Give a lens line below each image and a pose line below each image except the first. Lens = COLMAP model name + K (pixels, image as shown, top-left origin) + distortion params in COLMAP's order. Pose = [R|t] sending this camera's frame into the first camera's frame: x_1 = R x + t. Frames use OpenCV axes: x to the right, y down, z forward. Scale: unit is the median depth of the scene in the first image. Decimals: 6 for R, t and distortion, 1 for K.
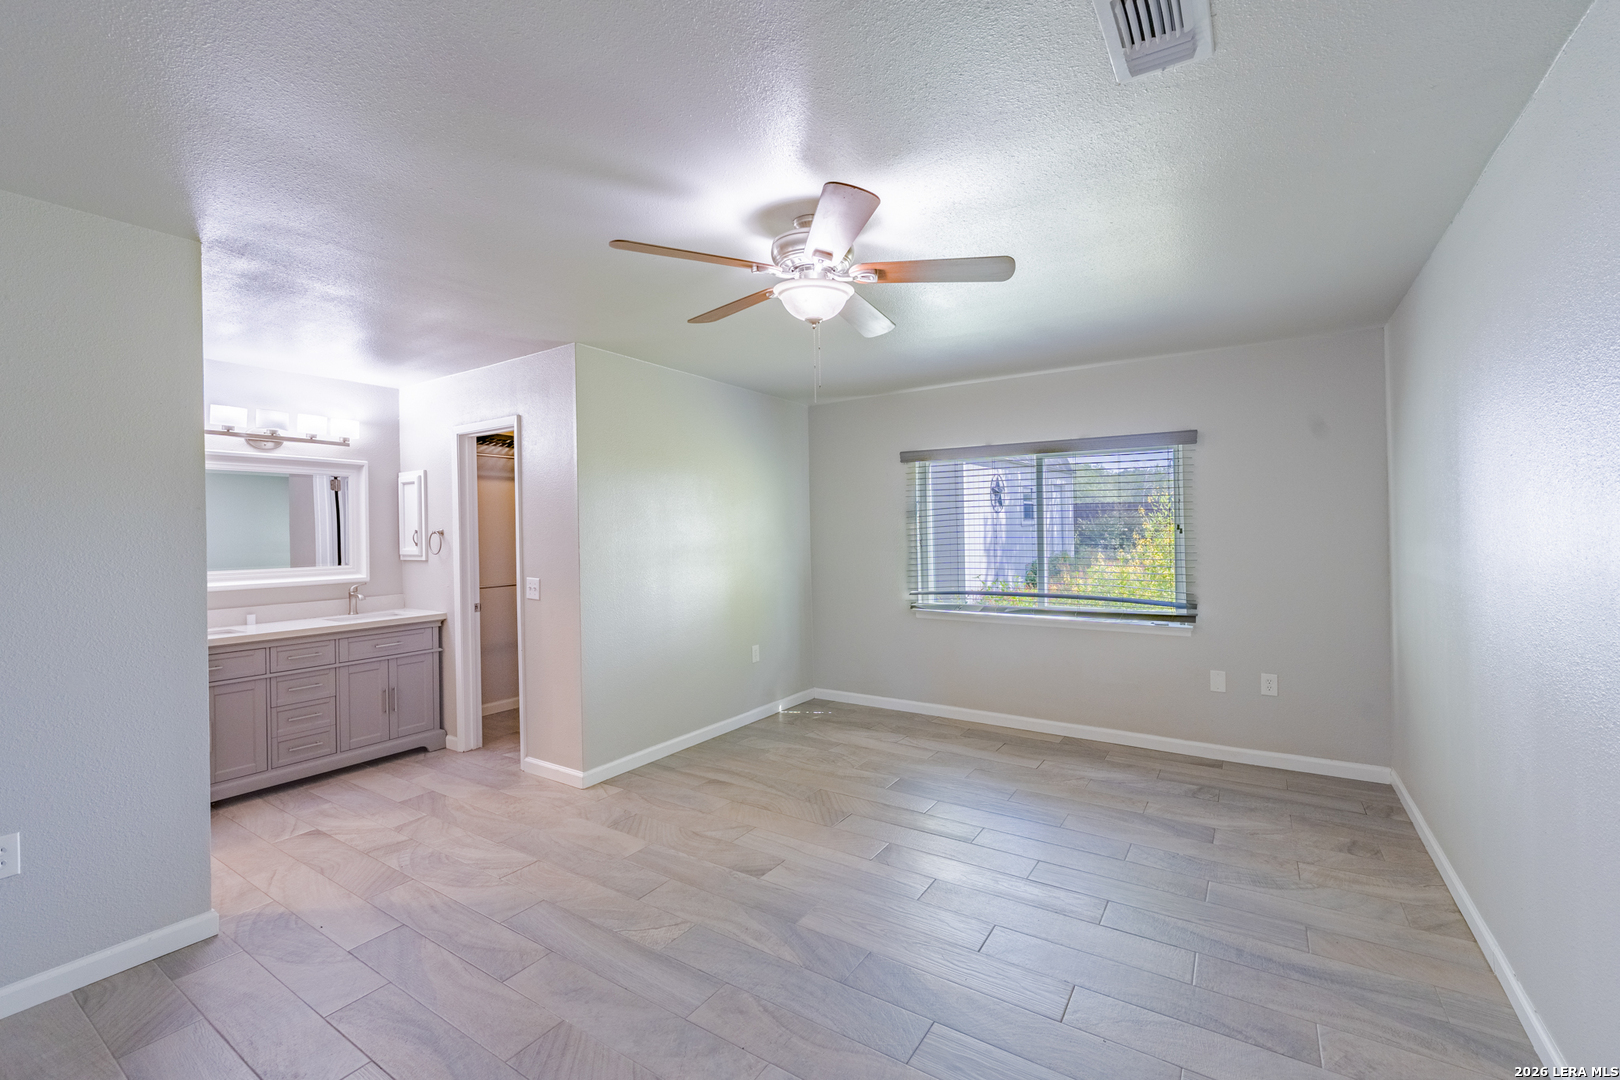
lens RADIAL K [[663.1, 0, 885.4], [0, 663.1, 558.2], [0, 0, 1]] dist [0.000198, -0.000450]
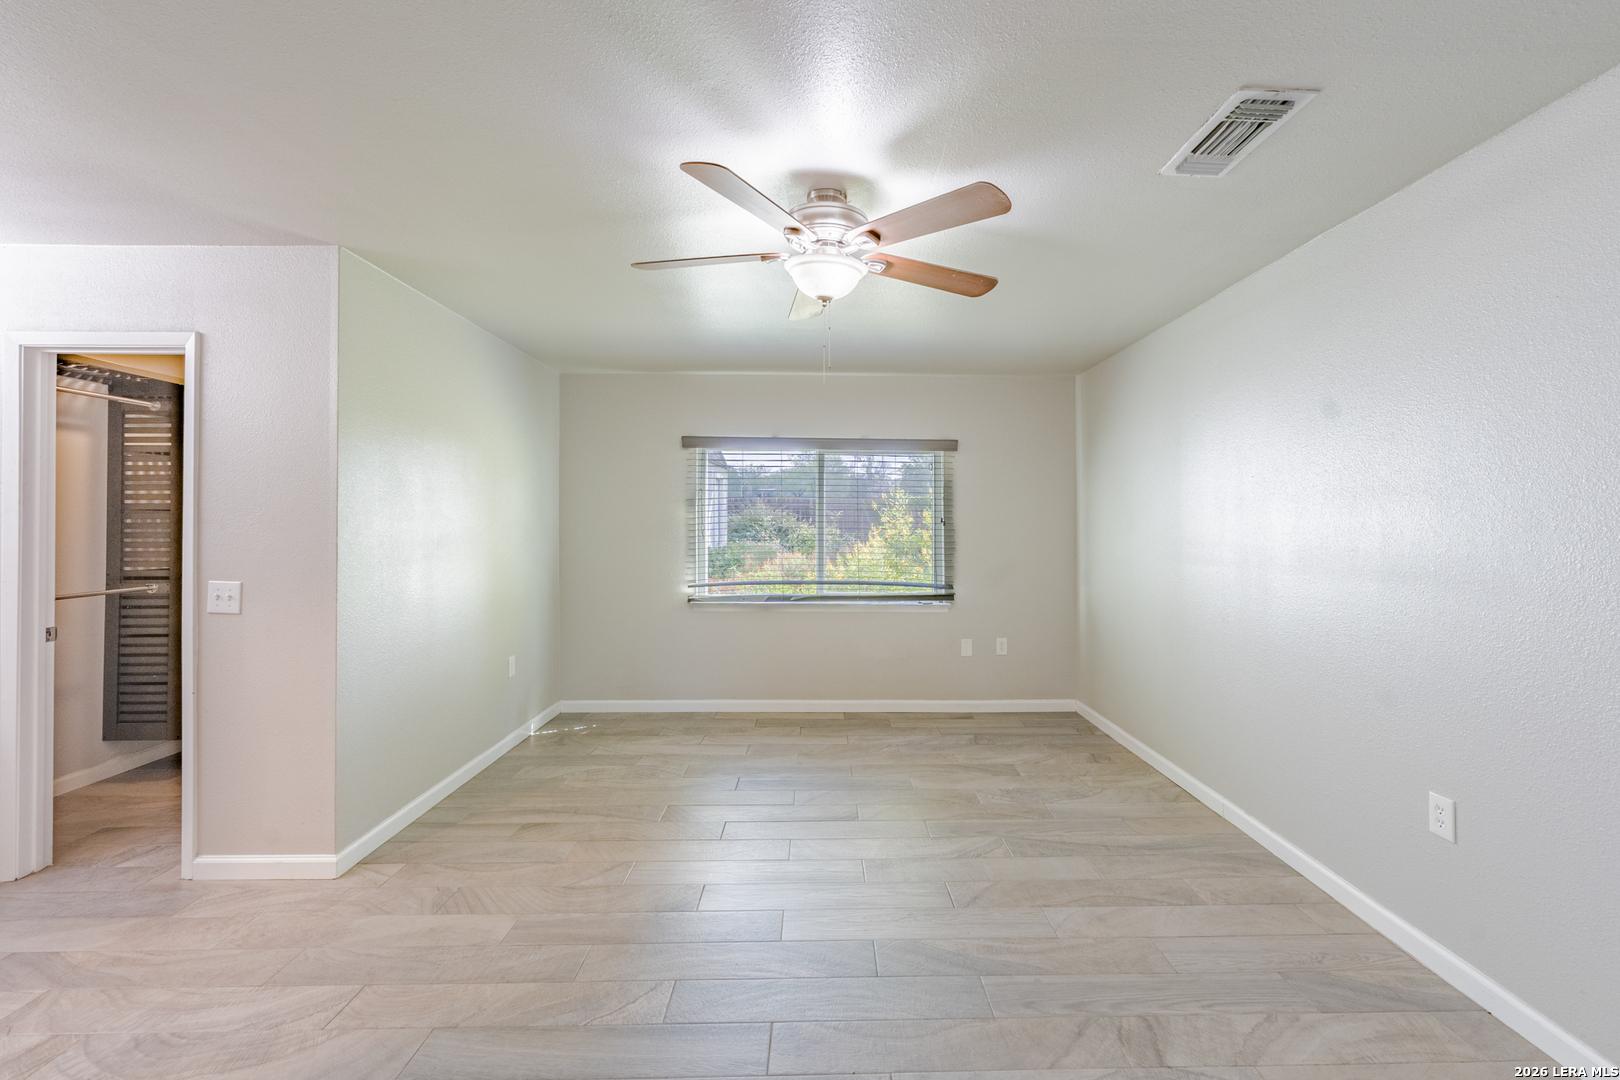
lens RADIAL K [[663.1, 0, 822.3], [0, 663.1, 540.9], [0, 0, 1]] dist [0.000198, -0.000450]
pose [[0.842686, -0.000540, 0.538405, -0.385203], [0.009247, 0.999867, -0.013469, 0.004089], [-0.538326, 0.016328, 0.842579, 0.119102]]
